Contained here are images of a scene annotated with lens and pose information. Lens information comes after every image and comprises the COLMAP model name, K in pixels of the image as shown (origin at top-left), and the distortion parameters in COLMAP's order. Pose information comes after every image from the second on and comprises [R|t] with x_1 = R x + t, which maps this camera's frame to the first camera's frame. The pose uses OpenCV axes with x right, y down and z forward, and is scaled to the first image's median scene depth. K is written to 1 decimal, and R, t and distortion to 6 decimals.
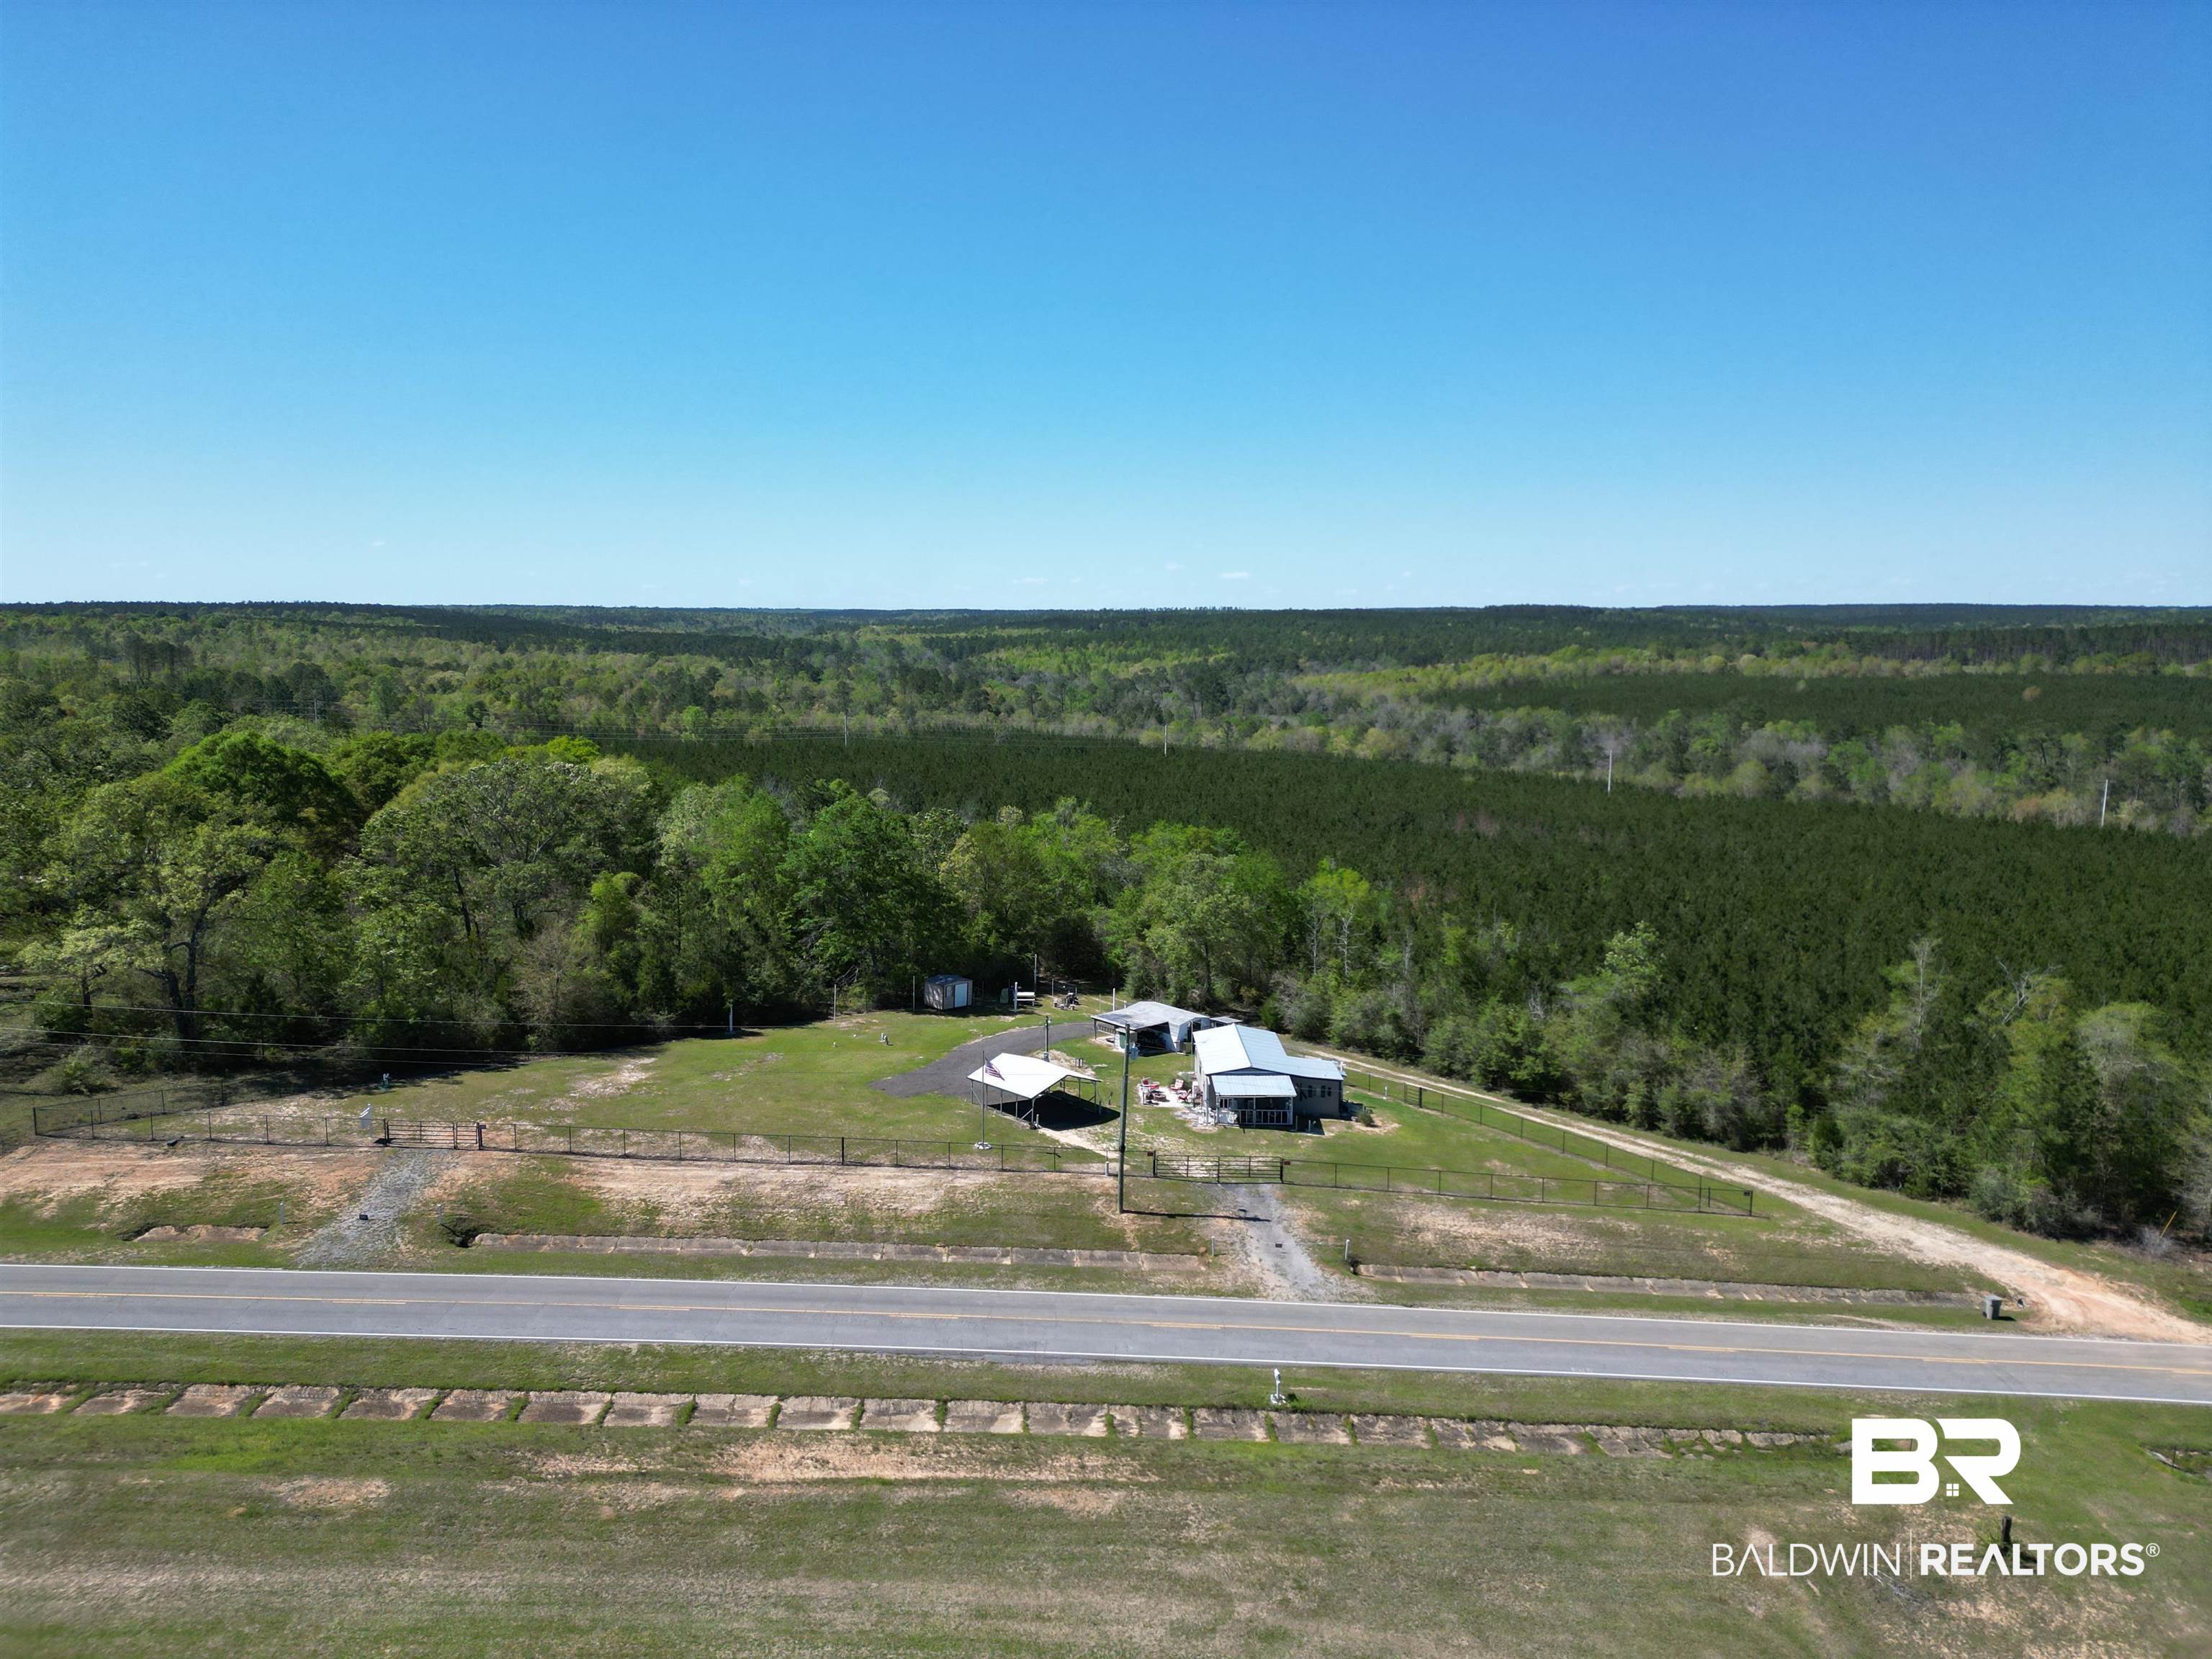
lens RADIAL K [[1548.6, 0, 1106.0], [0, 1548.6, 829.5], [0, 0, 1]] dist [0.049147, -0.001674]
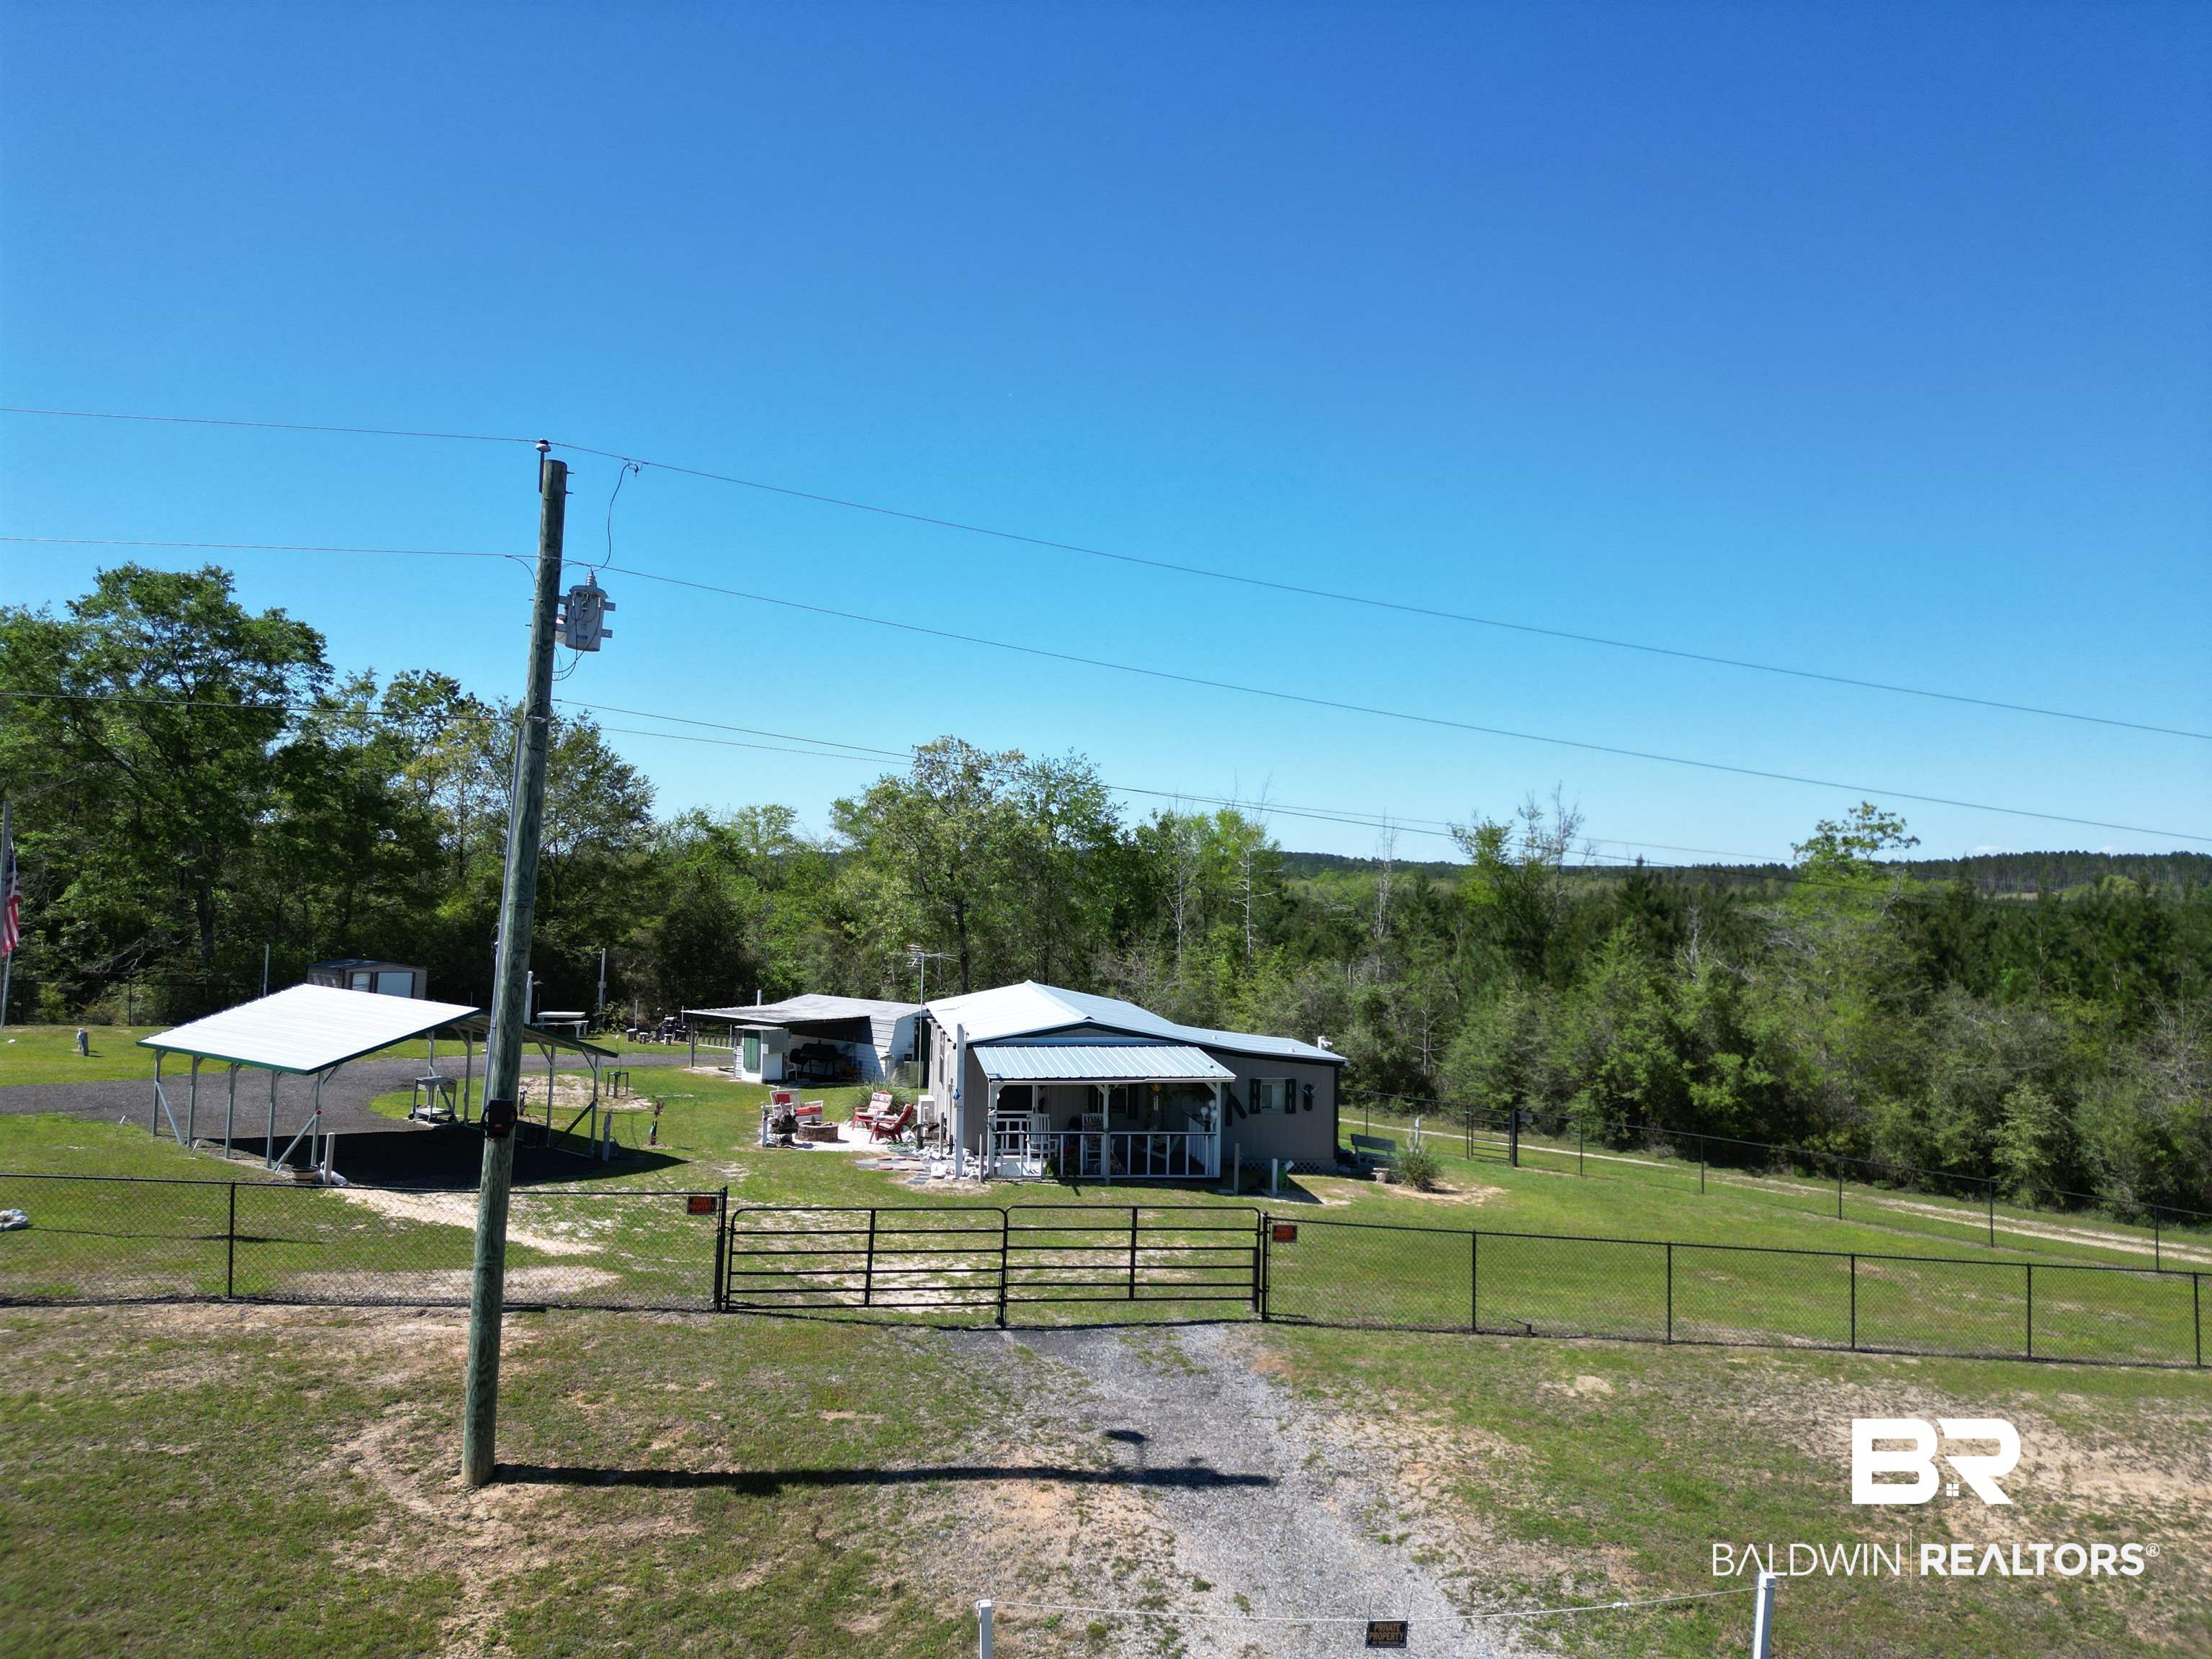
lens RADIAL K [[1548.6, 0, 1106.0], [0, 1548.6, 829.5], [0, 0, 1]] dist [0.049147, -0.001674]
pose [[0.987744, 0.014237, 0.155430, 0.044956], [0.011777, 0.986195, -0.165170, 0.171965], [-0.155636, 0.164976, 0.973941, 0.676206]]
